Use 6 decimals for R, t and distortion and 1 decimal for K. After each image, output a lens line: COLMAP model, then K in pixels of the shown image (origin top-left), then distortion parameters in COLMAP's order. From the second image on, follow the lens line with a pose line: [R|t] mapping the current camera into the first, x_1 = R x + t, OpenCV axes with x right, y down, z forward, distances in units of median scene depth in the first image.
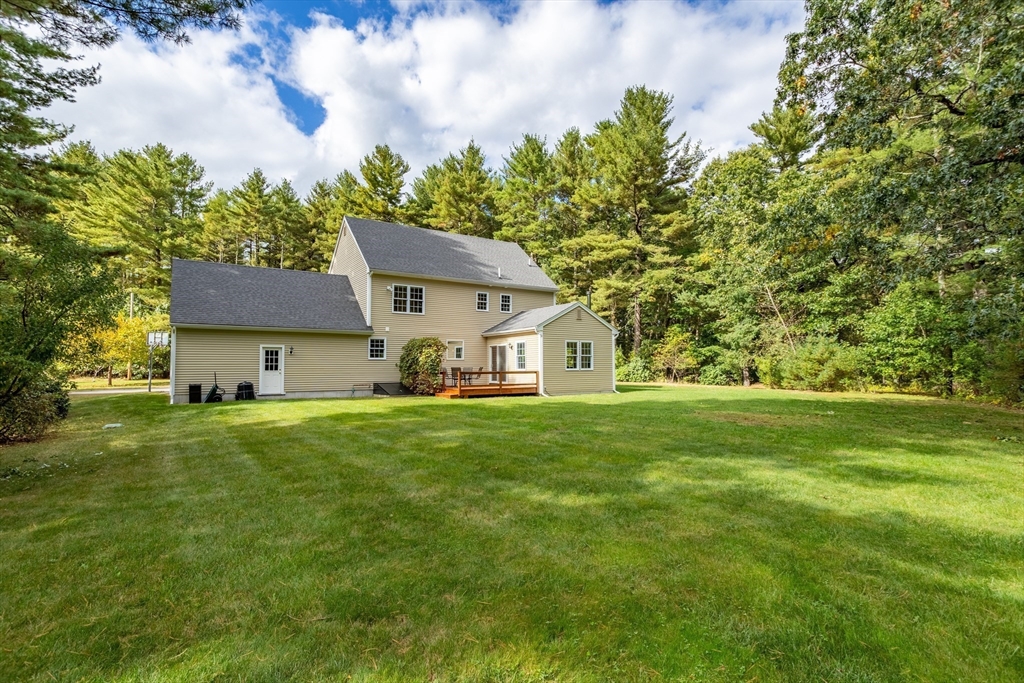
lens RADIAL K [[514.3, 0, 514.8], [0, 514.3, 344.9], [0, 0, 1]] dist [-0.020076, 0.011901]
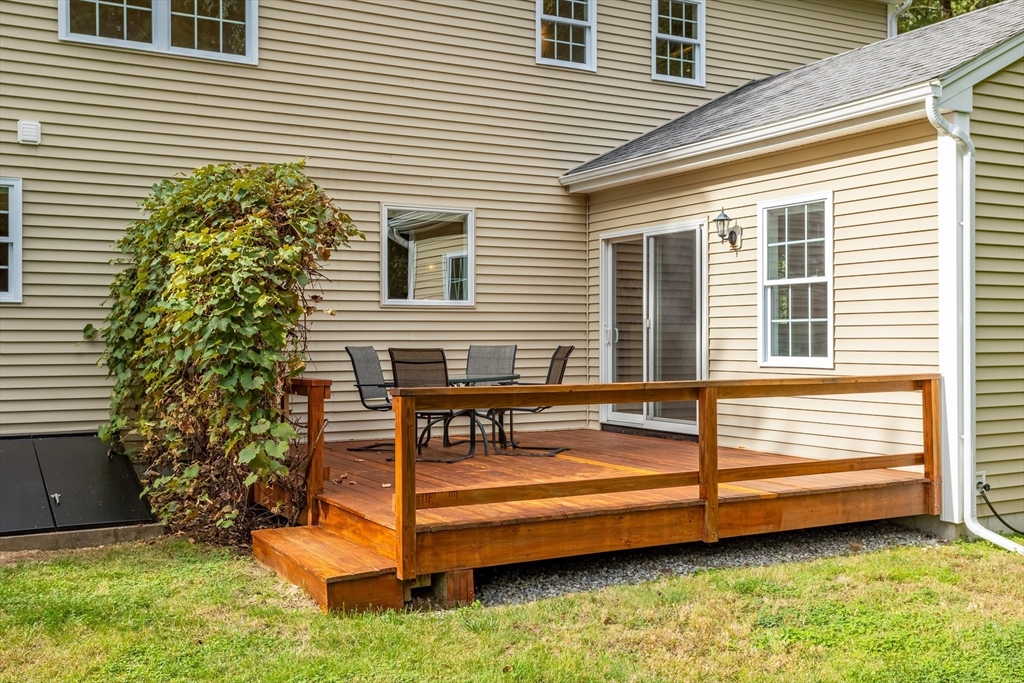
lens RADIAL K [[1063.9, 0, 507.0], [0, 1063.9, 338.6], [0, 0, 1]] dist [0.040055, 0.000000]
pose [[0.994772, 0.003231, -0.102070, -0.043273], [0.001590, 0.998888, 0.047112, 0.021006], [0.102109, -0.047028, 0.993661, 0.577144]]
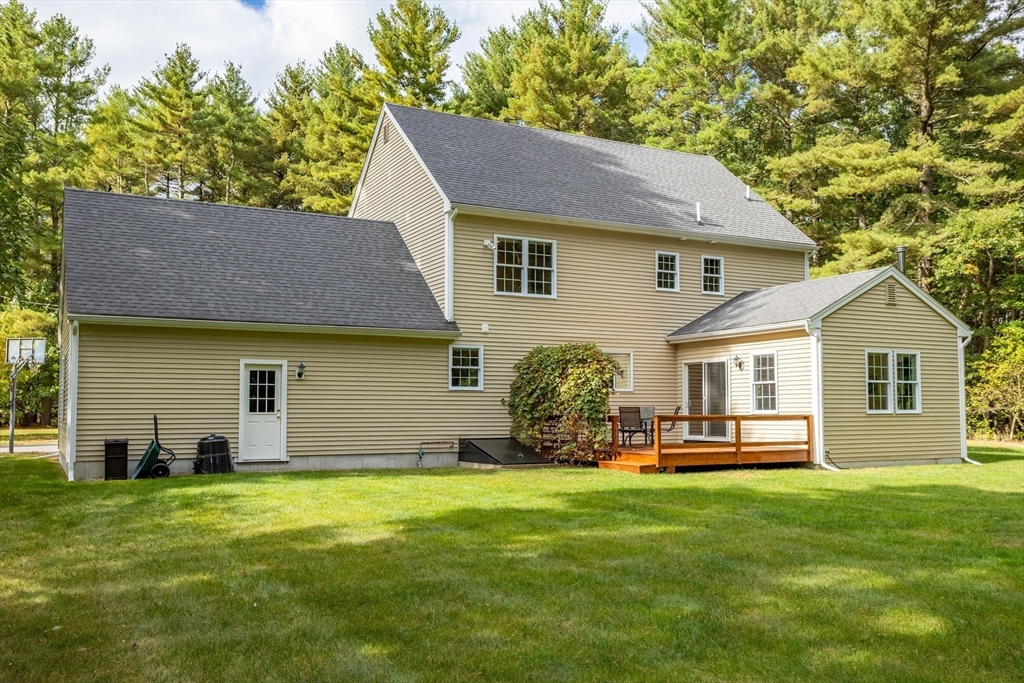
lens RADIAL K [[924.3, 0, 512.0], [0, 924.3, 362.5], [0, 0, 1]] dist [0.032574, -0.001579]
pose [[0.994216, -0.002200, -0.107374, -0.115151], [0.001499, 0.999977, -0.006609, 0.007148], [0.107386, 0.006410, 0.994197, 0.119221]]
